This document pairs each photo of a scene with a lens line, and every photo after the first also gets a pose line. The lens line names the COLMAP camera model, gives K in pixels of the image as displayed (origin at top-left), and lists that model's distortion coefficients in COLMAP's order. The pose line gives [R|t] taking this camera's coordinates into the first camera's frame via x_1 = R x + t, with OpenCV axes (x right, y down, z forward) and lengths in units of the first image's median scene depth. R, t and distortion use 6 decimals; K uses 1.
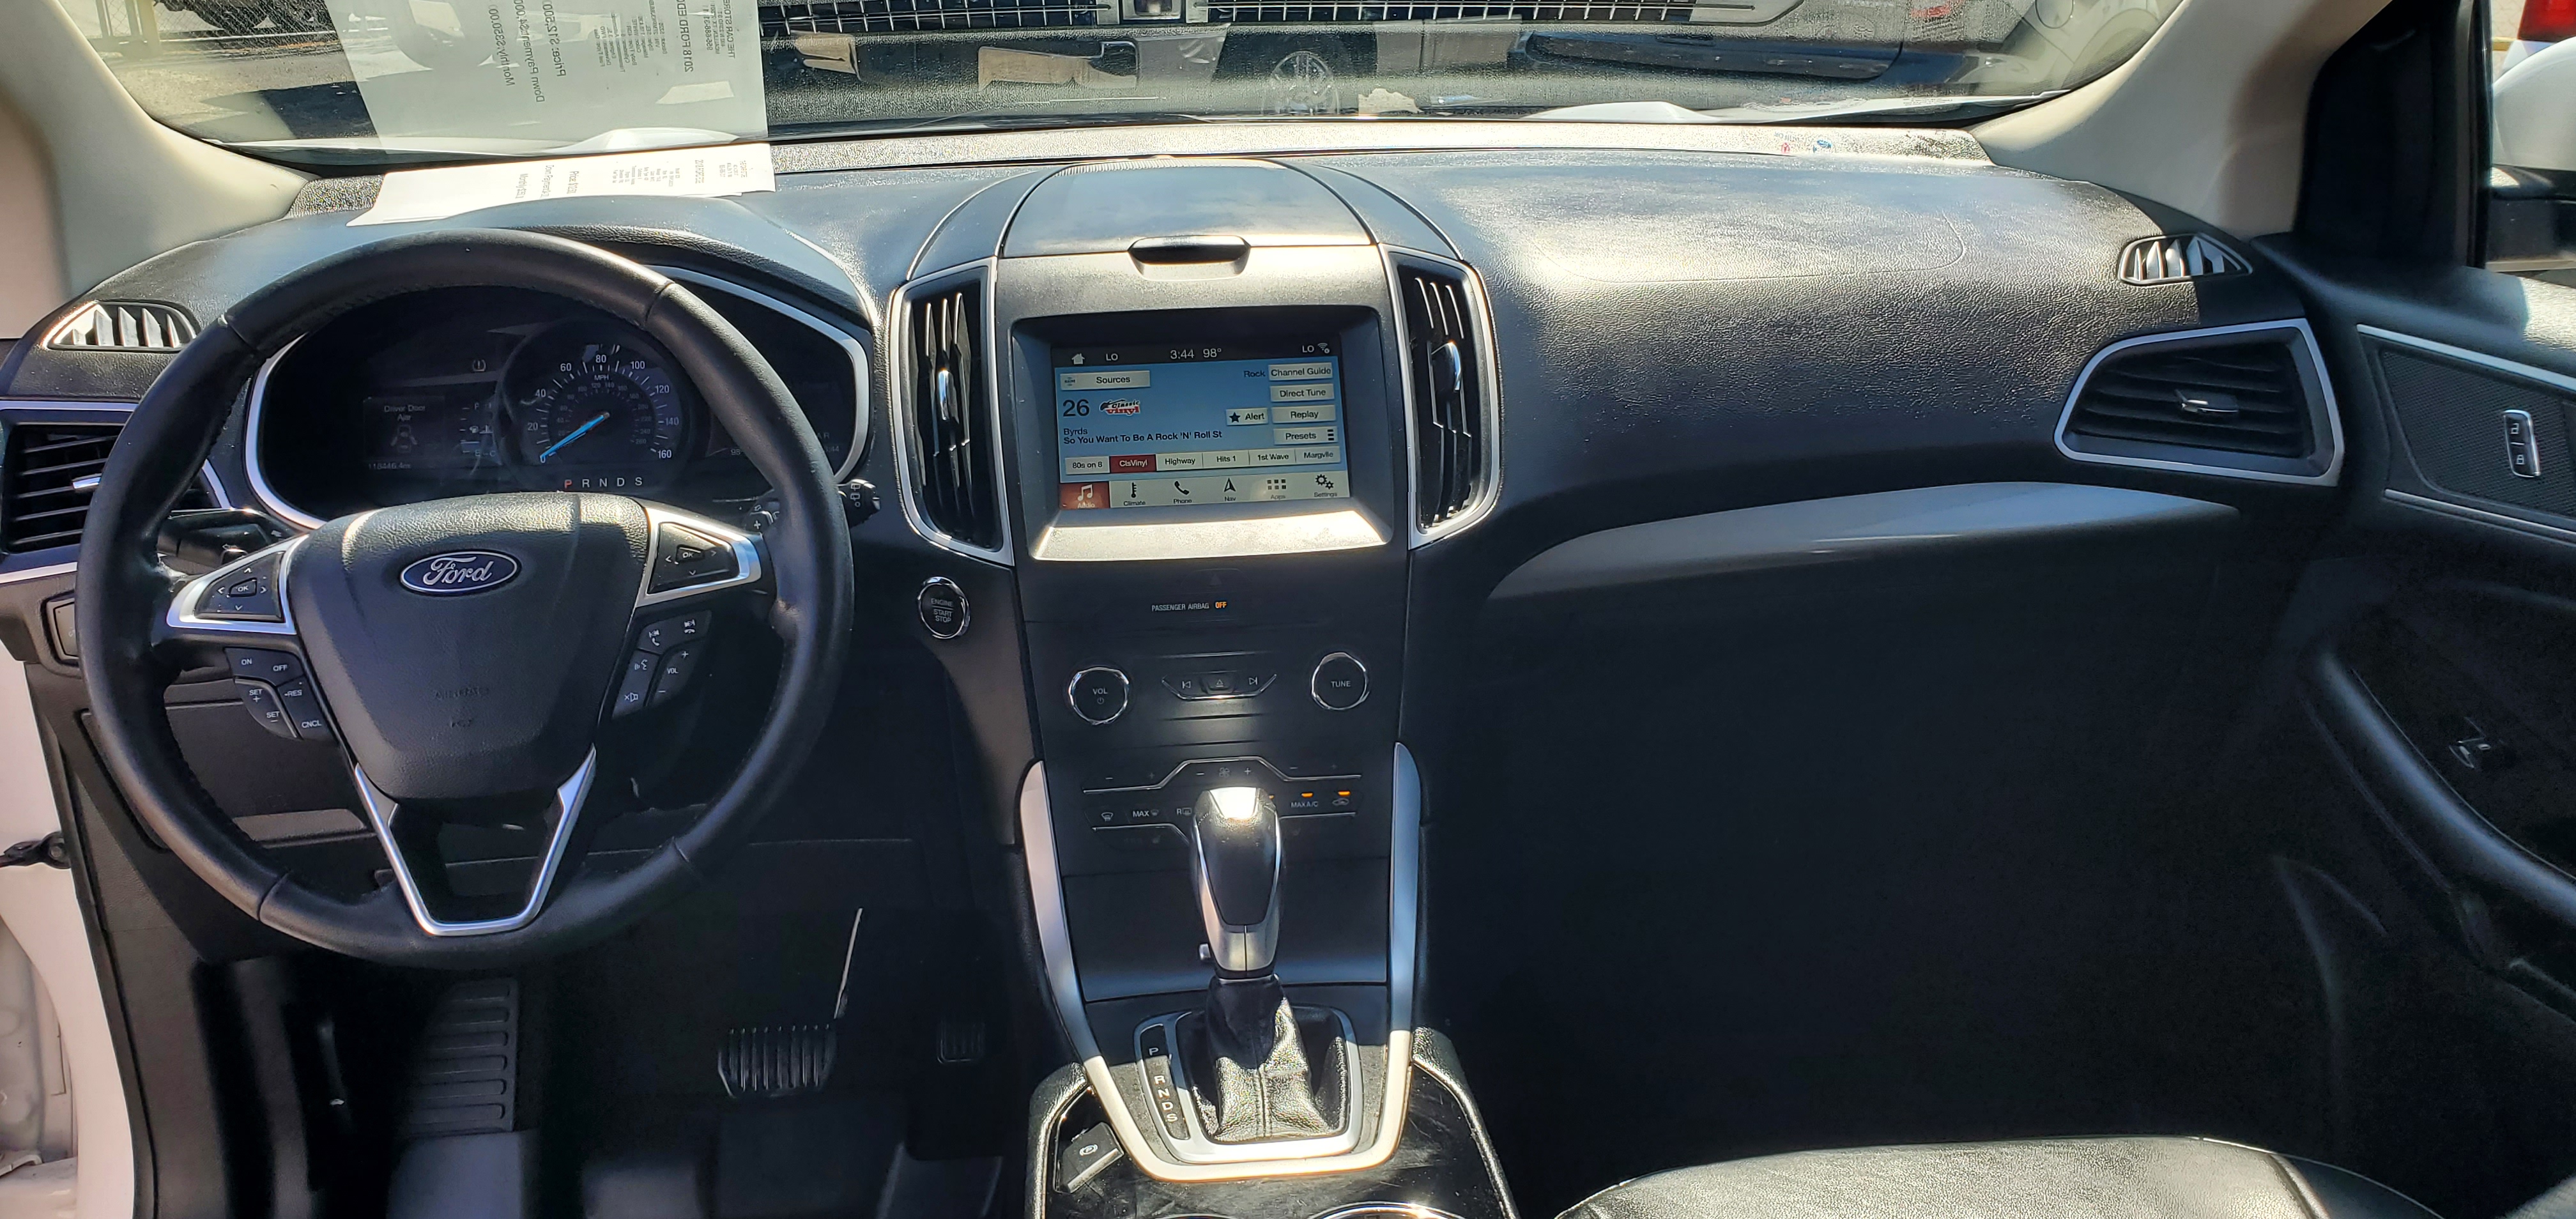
lens RADIAL K [[1976.9, 0, 1238.5], [0, 1976.9, 468.2], [0, 0, 1]] dist [0.059529, -0.058718]
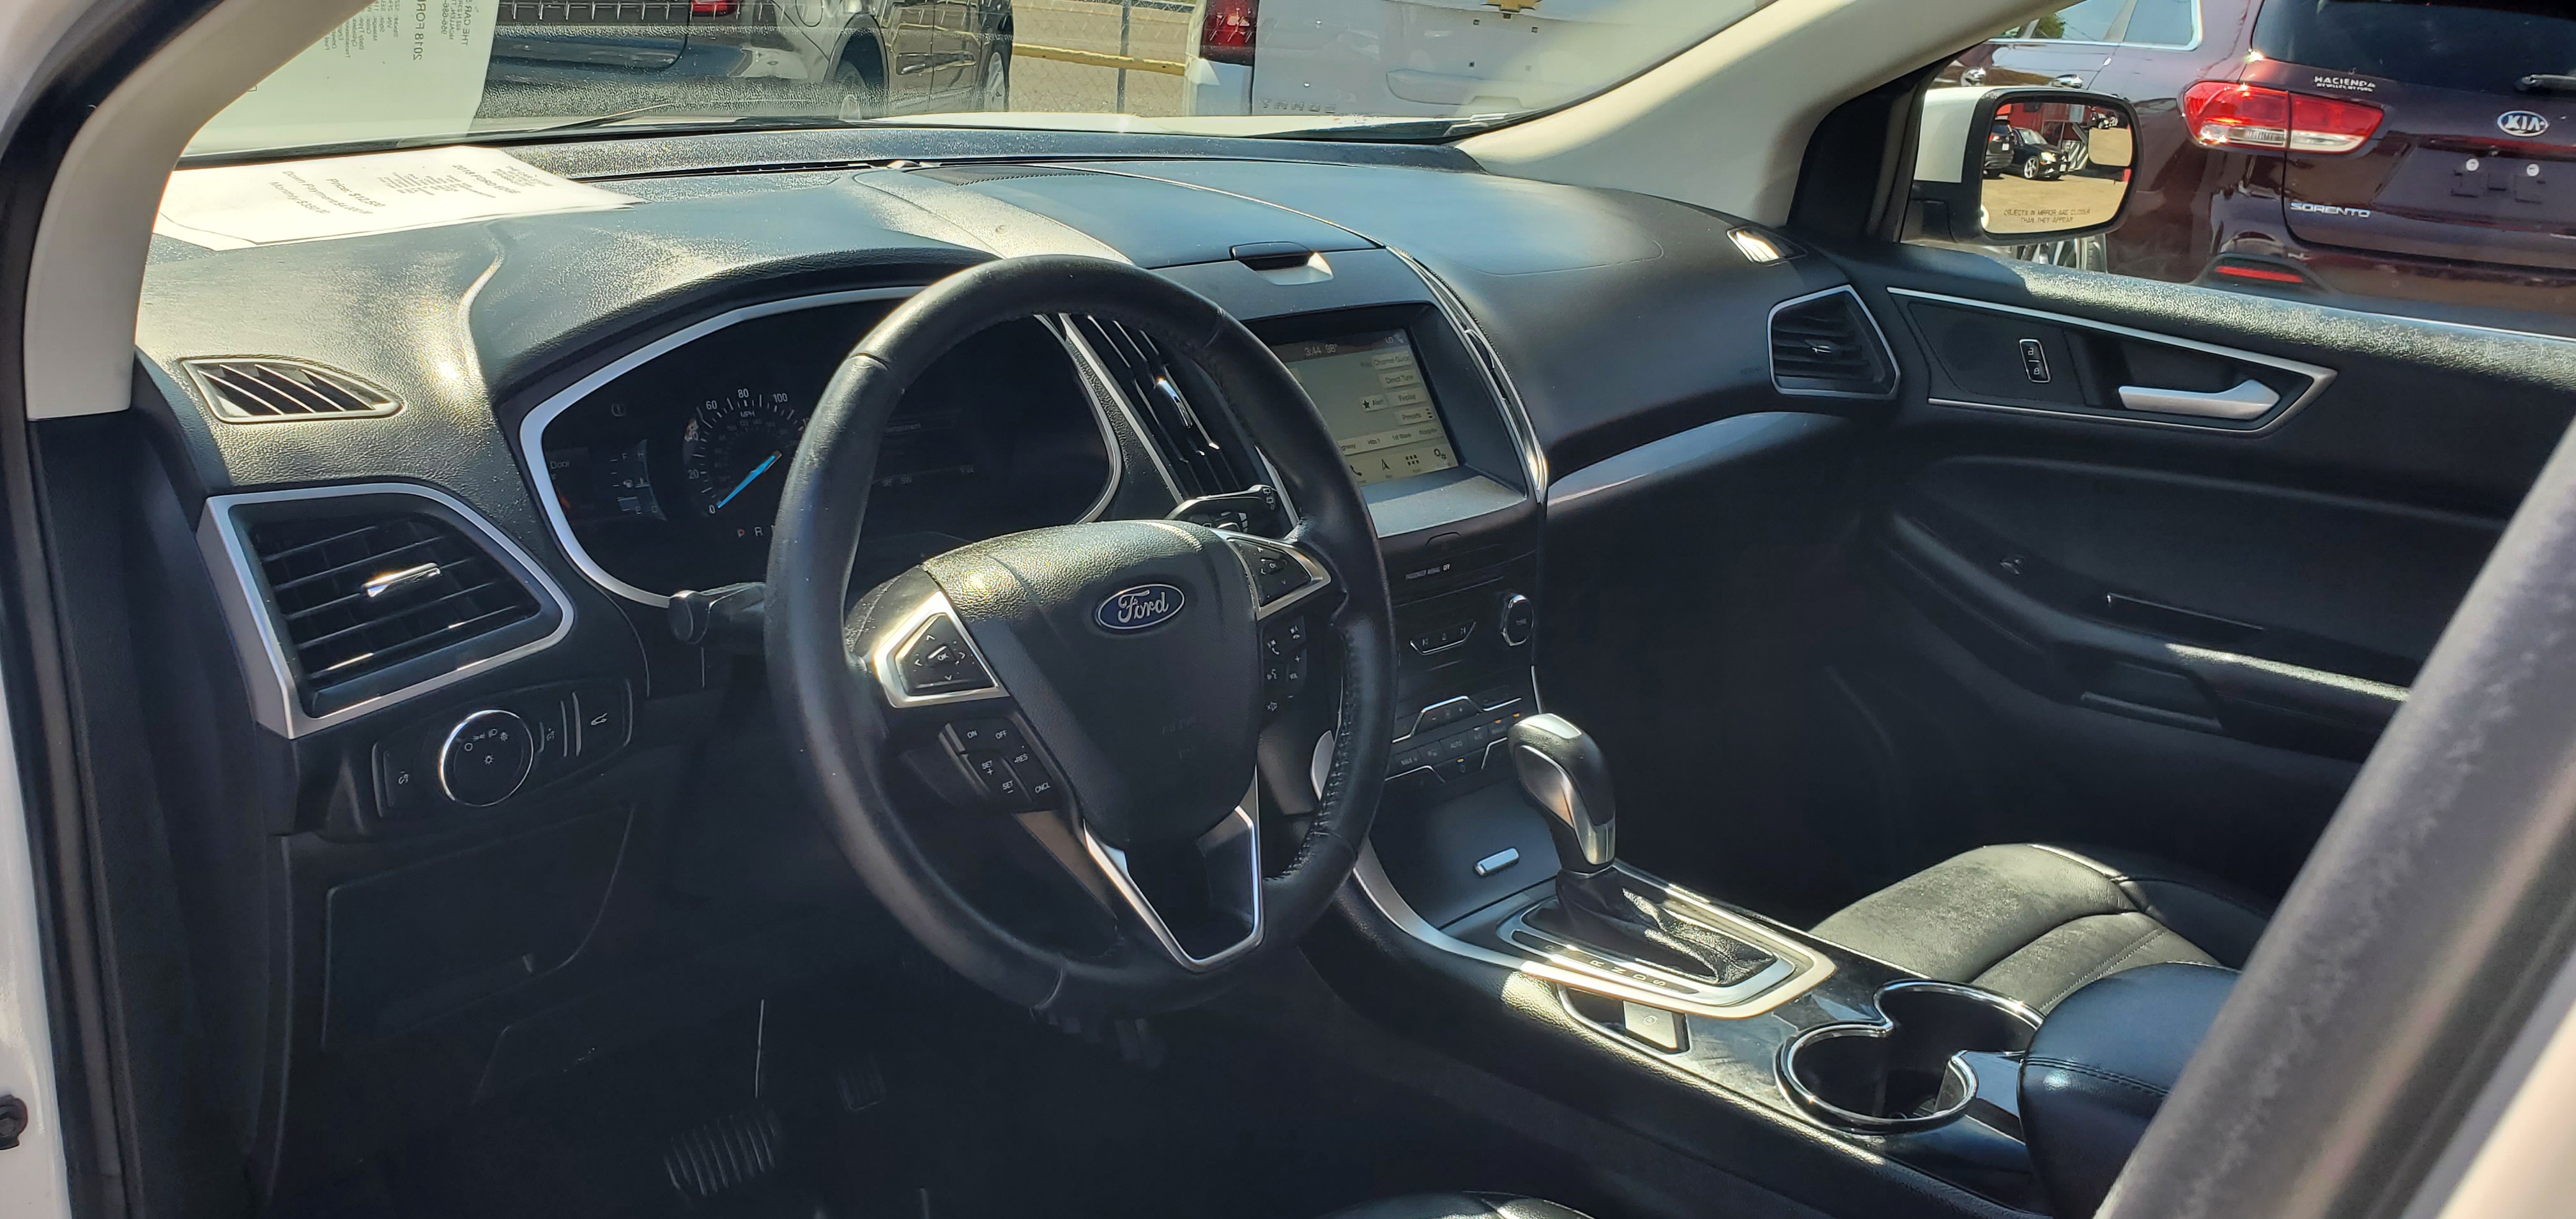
lens RADIAL K [[1976.9, 0, 1238.5], [0, 1976.9, 468.2], [0, 0, 1]] dist [0.059529, -0.058718]
pose [[0.788050, -0.090606, 0.608908, -0.710679], [0.086284, 0.995603, 0.036477, -0.035264], [-0.609535, 0.023793, 0.792402, 0.153555]]
